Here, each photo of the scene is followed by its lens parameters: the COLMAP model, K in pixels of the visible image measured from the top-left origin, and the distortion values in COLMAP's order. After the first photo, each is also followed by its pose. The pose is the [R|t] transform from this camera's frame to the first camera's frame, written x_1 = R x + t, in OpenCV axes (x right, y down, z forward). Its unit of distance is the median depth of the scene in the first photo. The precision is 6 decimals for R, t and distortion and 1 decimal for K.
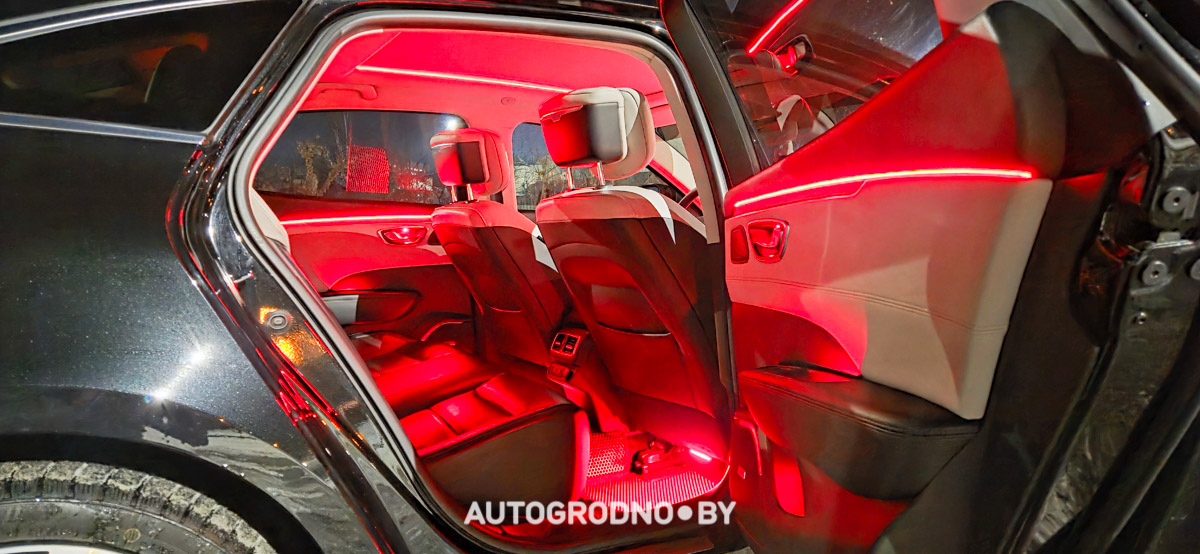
lens RADIAL K [[805.0, 0, 624.1], [0, 805.0, 280.4], [0, 0, 1]] dist [0.001039, -0.003364]
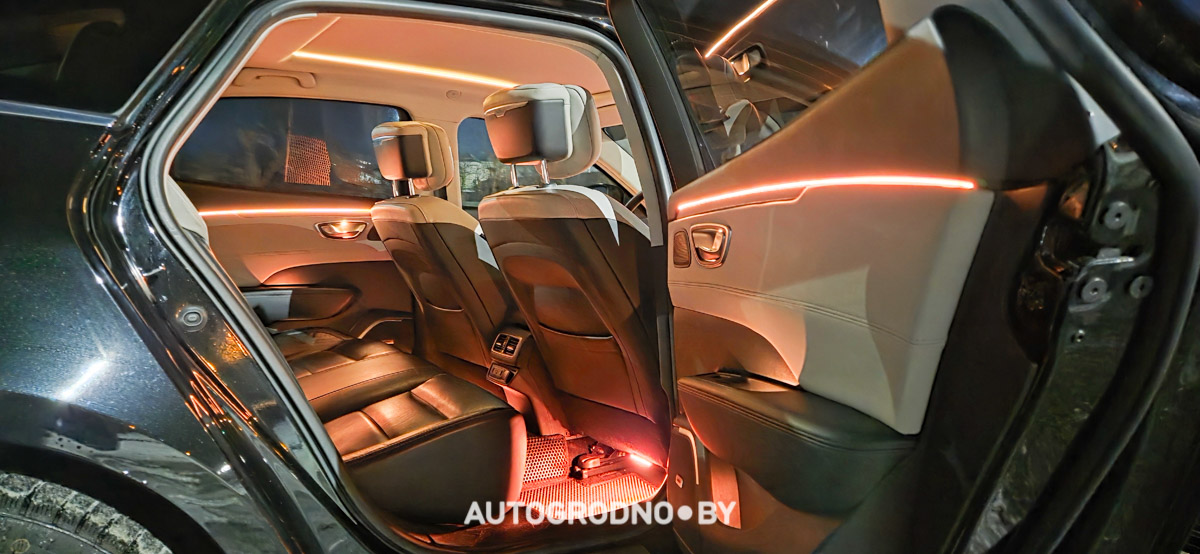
lens RADIAL K [[805.0, 0, 624.1], [0, 805.0, 280.4], [0, 0, 1]] dist [0.001039, -0.003364]
pose [[0.997870, 0.022696, 0.061155, 0.011706], [-0.022668, 0.999742, -0.001144, -0.002430], [-0.061165, -0.000244, 0.998128, 0.022720]]
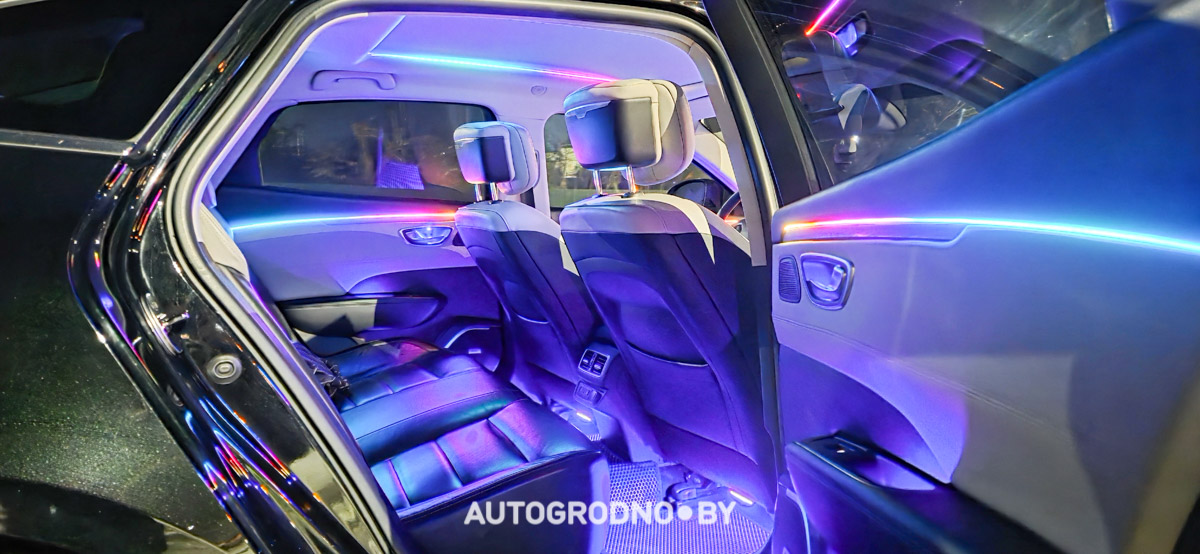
lens RADIAL K [[799.6, 0, 615.7], [0, 799.6, 277.9], [0, 0, 1]] dist [0.023017, 0.000643]
pose [[0.996982, 0.017865, -0.075556, 0.025380], [-0.016277, 0.999635, 0.021583, -0.051529], [0.075914, -0.020288, 0.996908, 0.158825]]
